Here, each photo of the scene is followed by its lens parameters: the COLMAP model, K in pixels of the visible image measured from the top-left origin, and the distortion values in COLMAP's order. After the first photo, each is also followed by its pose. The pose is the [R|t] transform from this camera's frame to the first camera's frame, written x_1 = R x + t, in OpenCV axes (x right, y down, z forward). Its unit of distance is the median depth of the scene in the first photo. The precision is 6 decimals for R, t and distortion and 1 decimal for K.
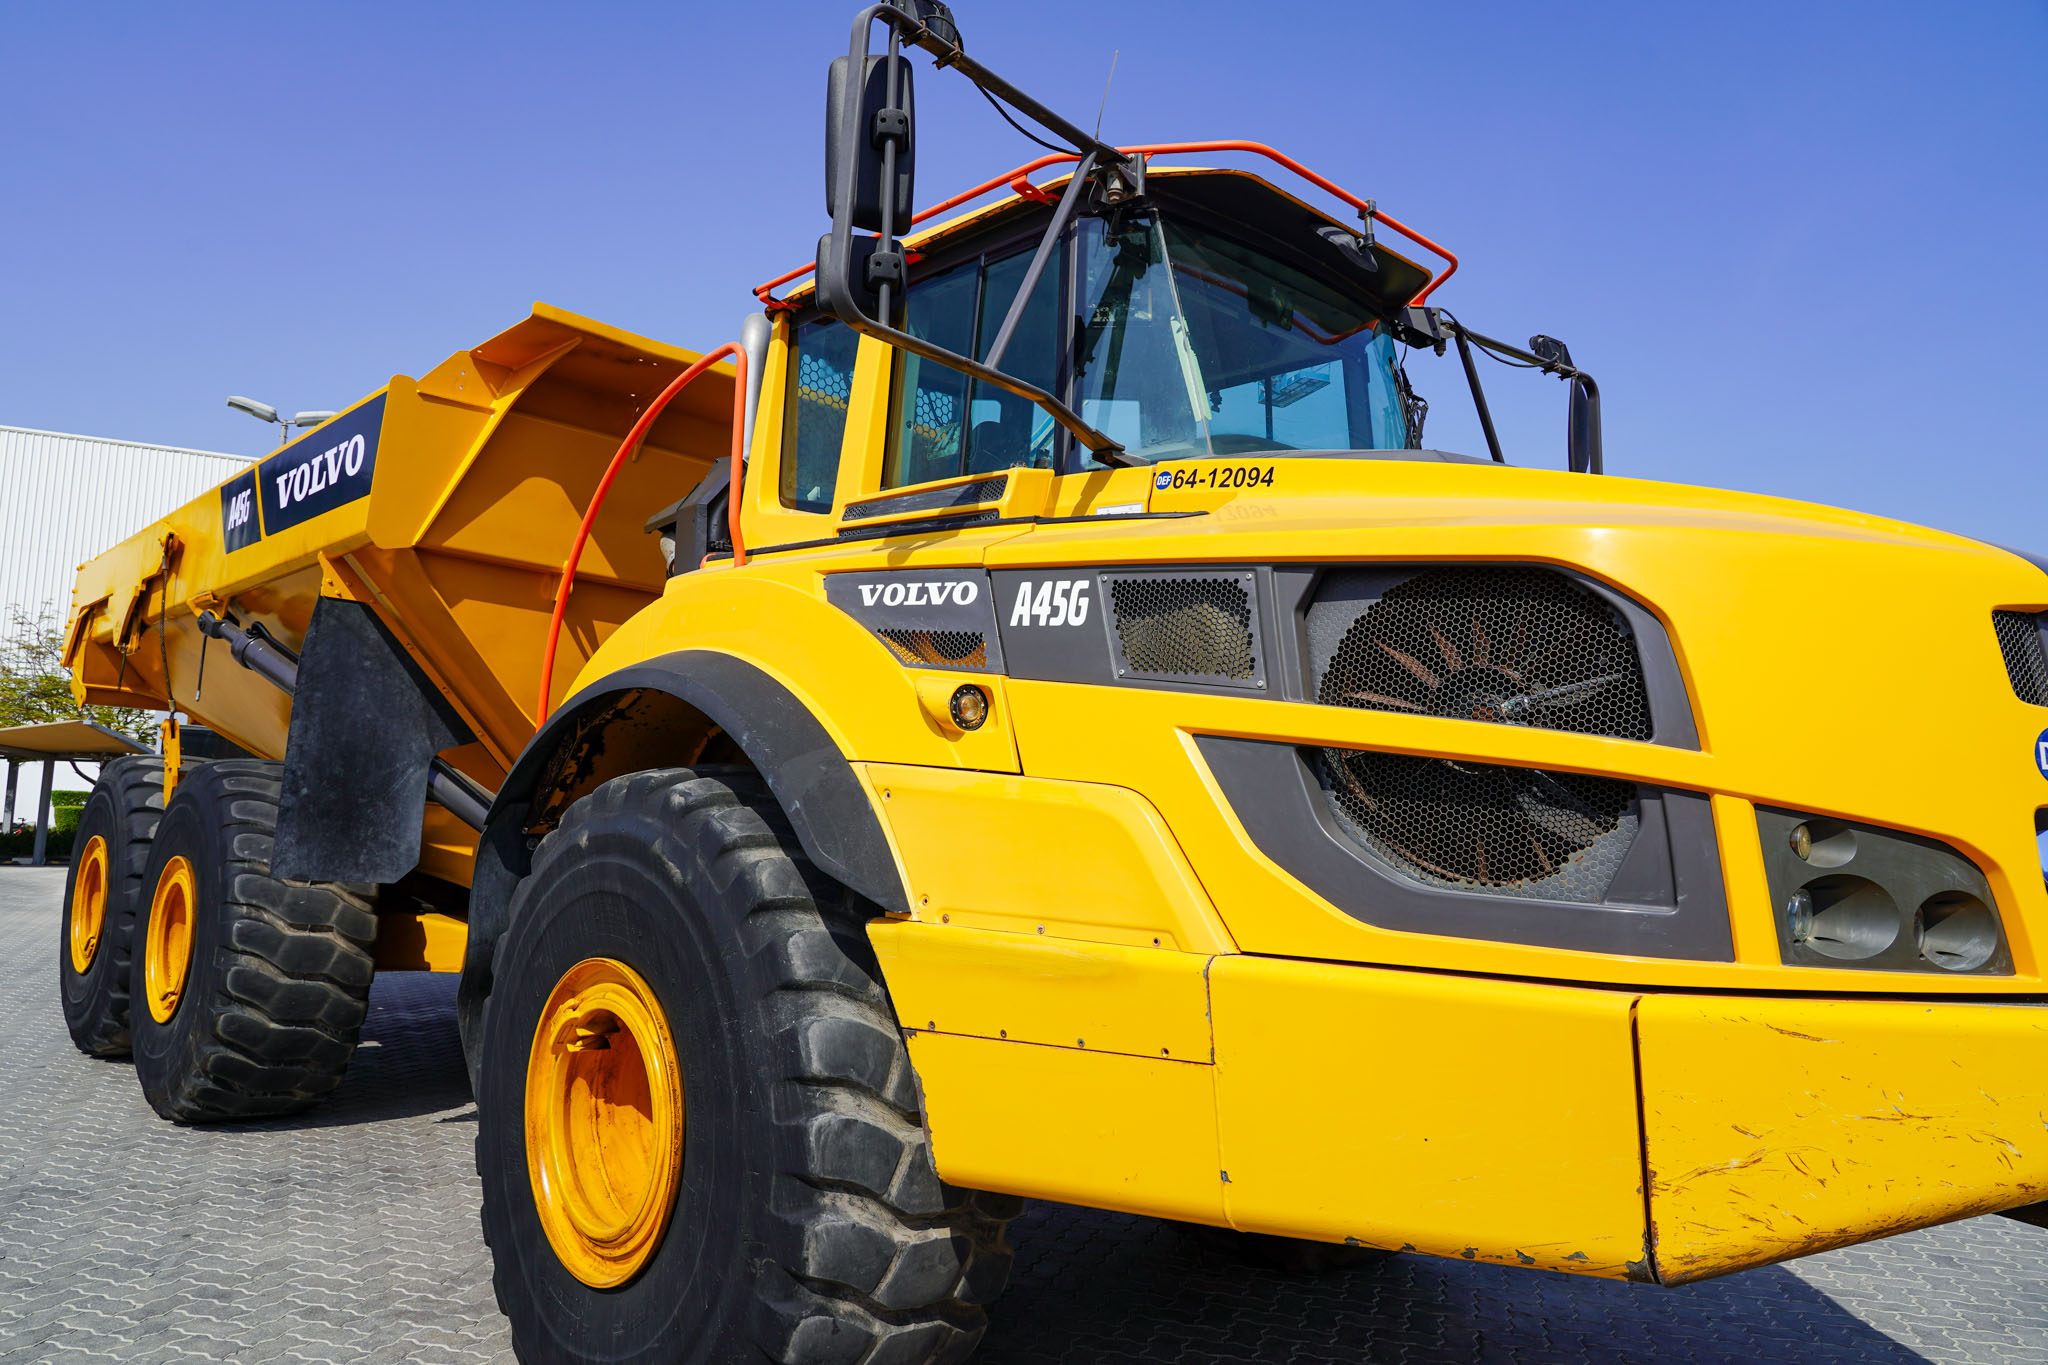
lens RADIAL K [[1389.2, 0, 1023.7], [0, 1389.2, 669.7], [0, 0, 1]] dist [-0.034543, 0.015918]
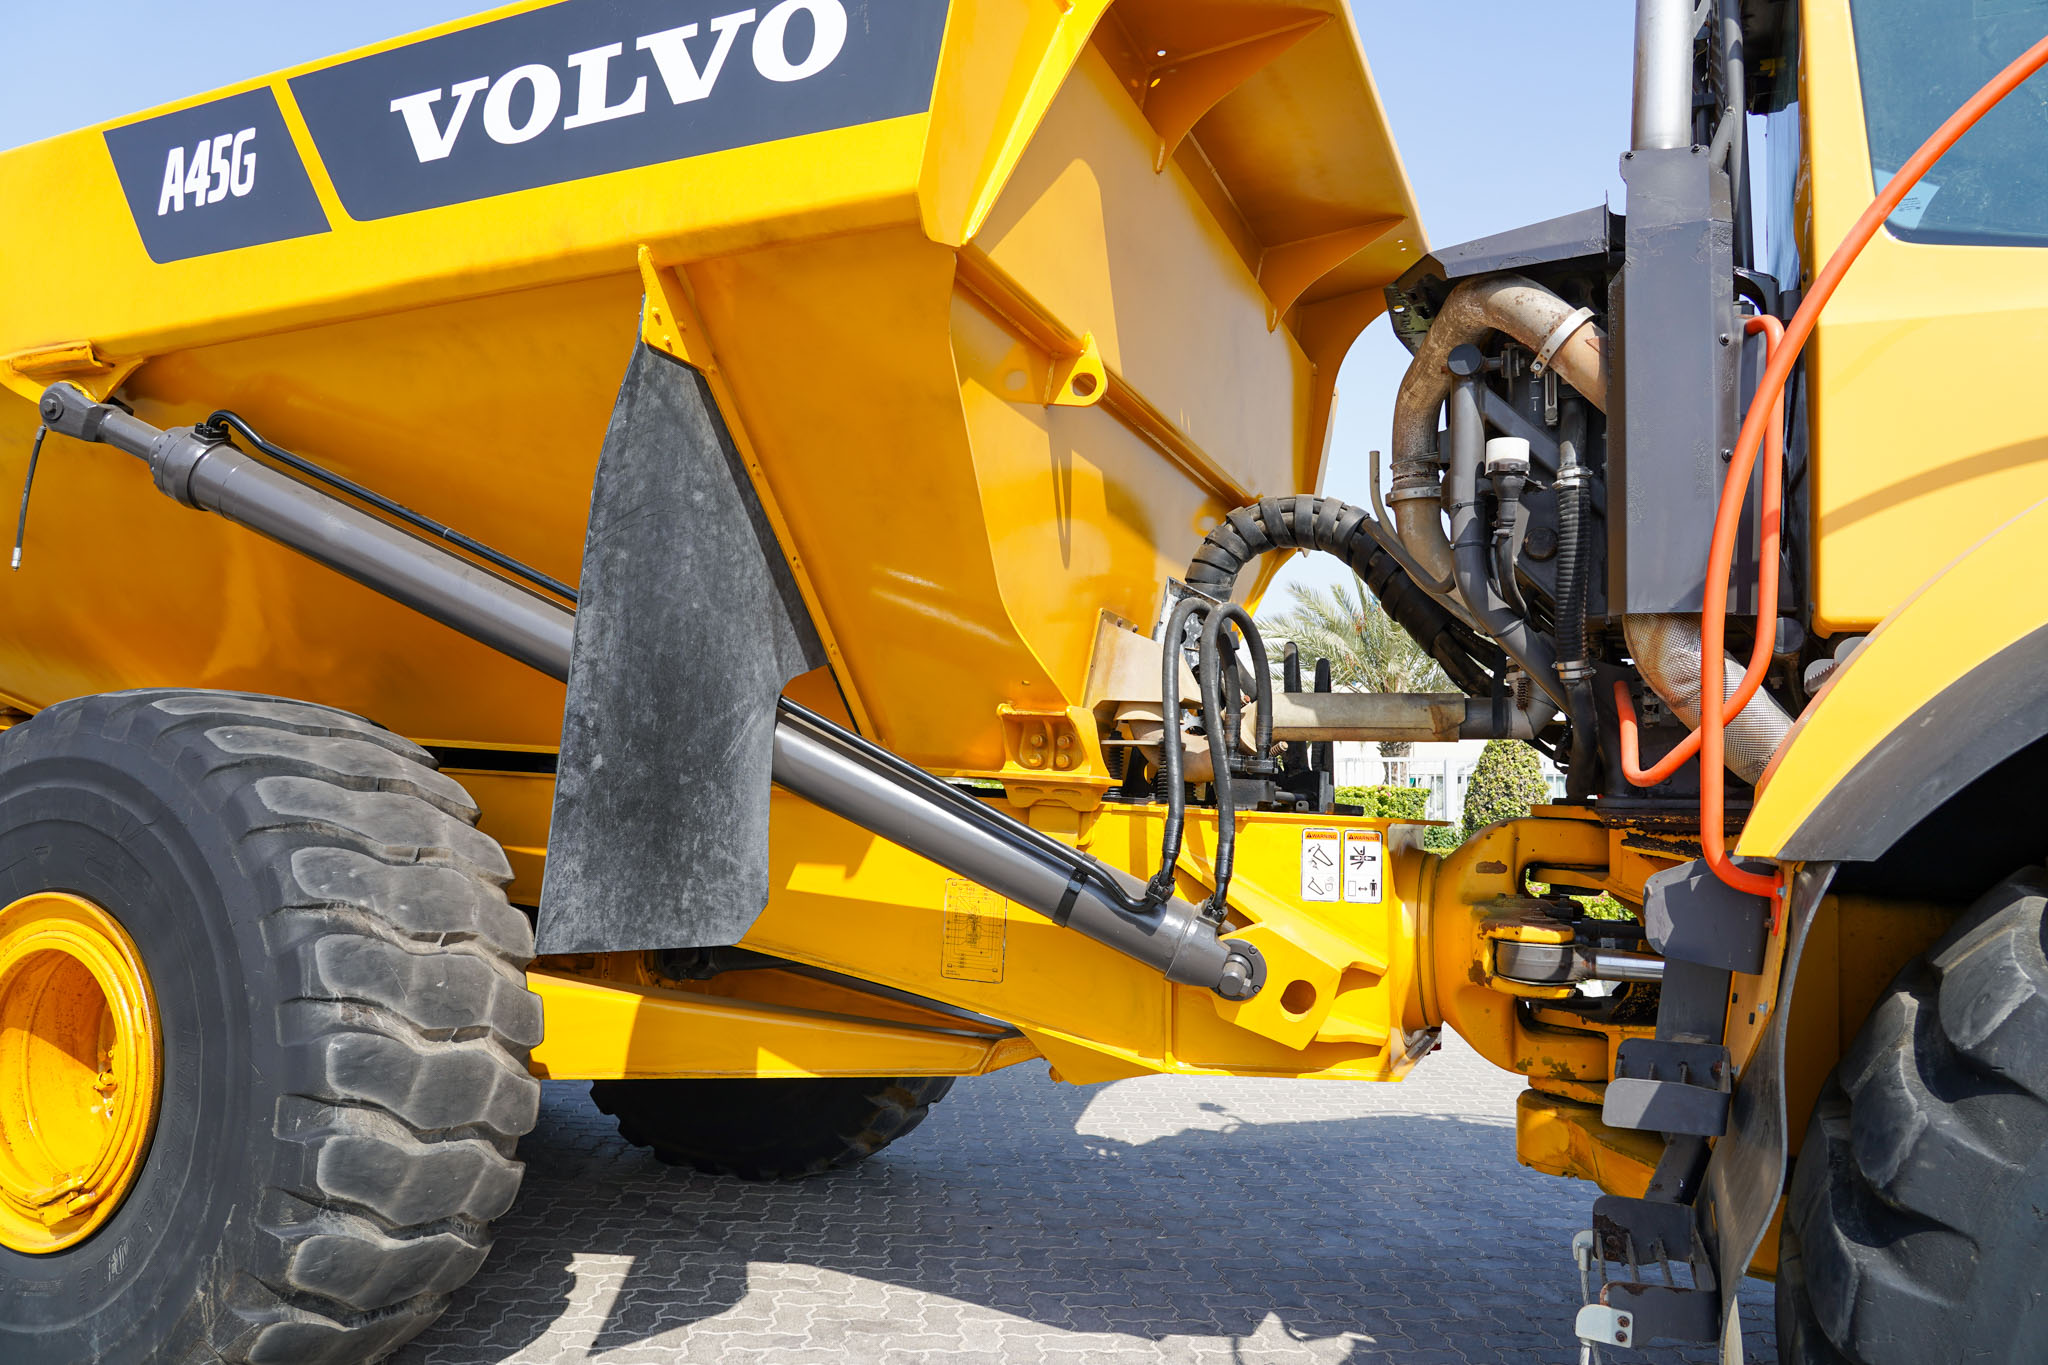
lens RADIAL K [[1389.2, 0, 1023.7], [0, 1389.2, 669.7], [0, 0, 1]] dist [-0.034543, 0.015918]
pose [[0.927361, 0.022741, 0.373477, -0.897084], [-0.037272, 0.998801, 0.031730, 0.059360], [-0.372308, -0.043346, 0.927097, 0.822317]]
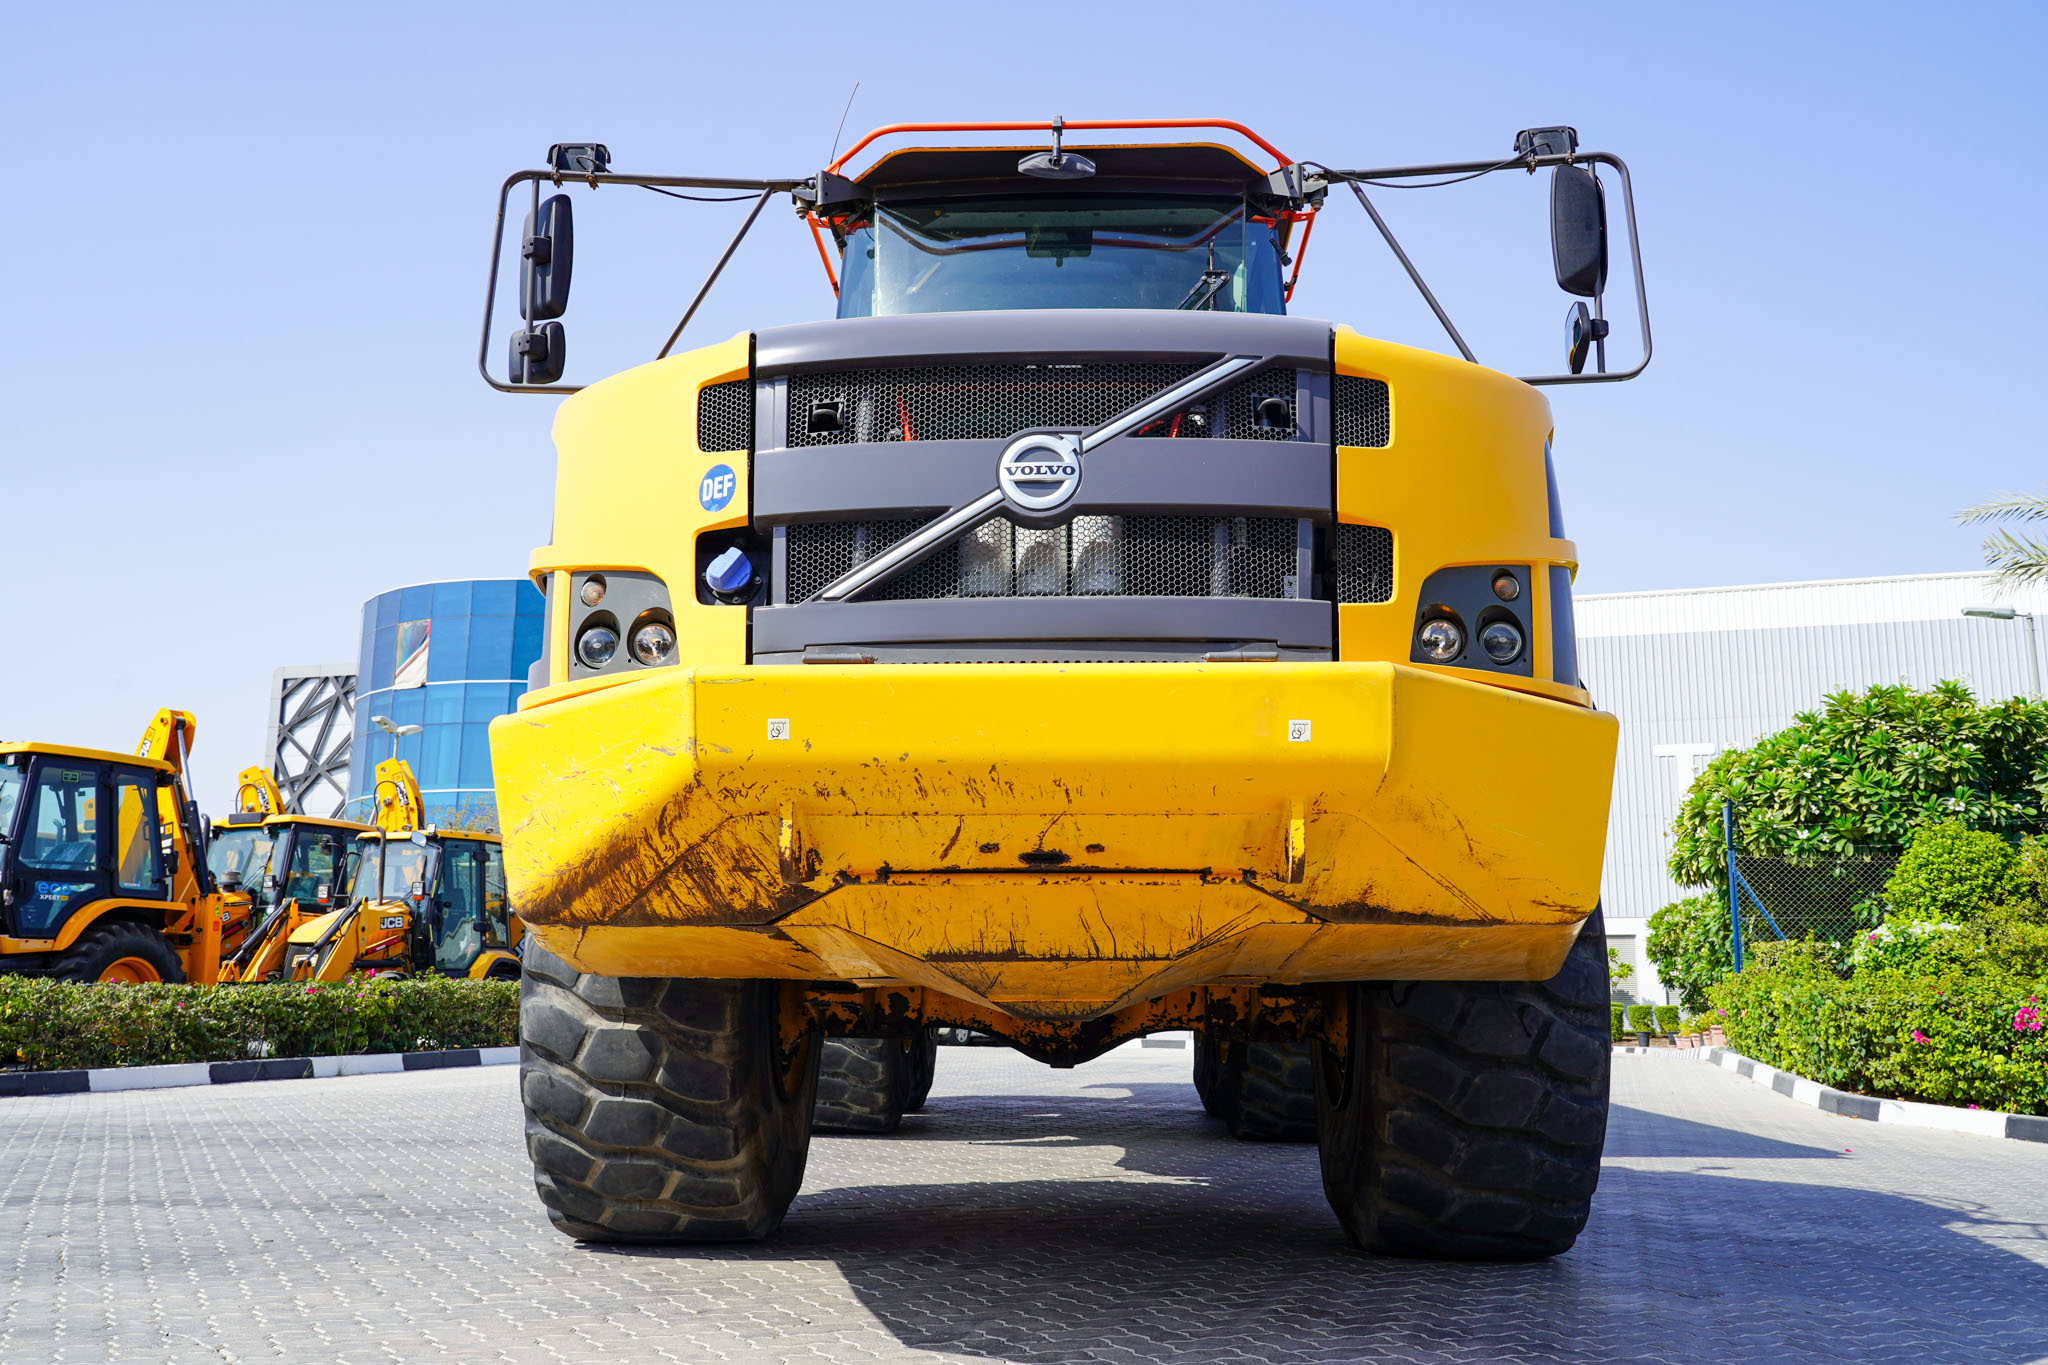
lens RADIAL K [[1790.7, 0, 1024.0], [0, 1790.7, 682.5], [0, 0, 1]] dist [0.011417, -0.008148]
pose [[0.699229, -0.154121, -0.698088, 1.245159], [0.091907, 0.987762, -0.126016, 0.283111], [0.708966, 0.023955, 0.704836, 0.037249]]
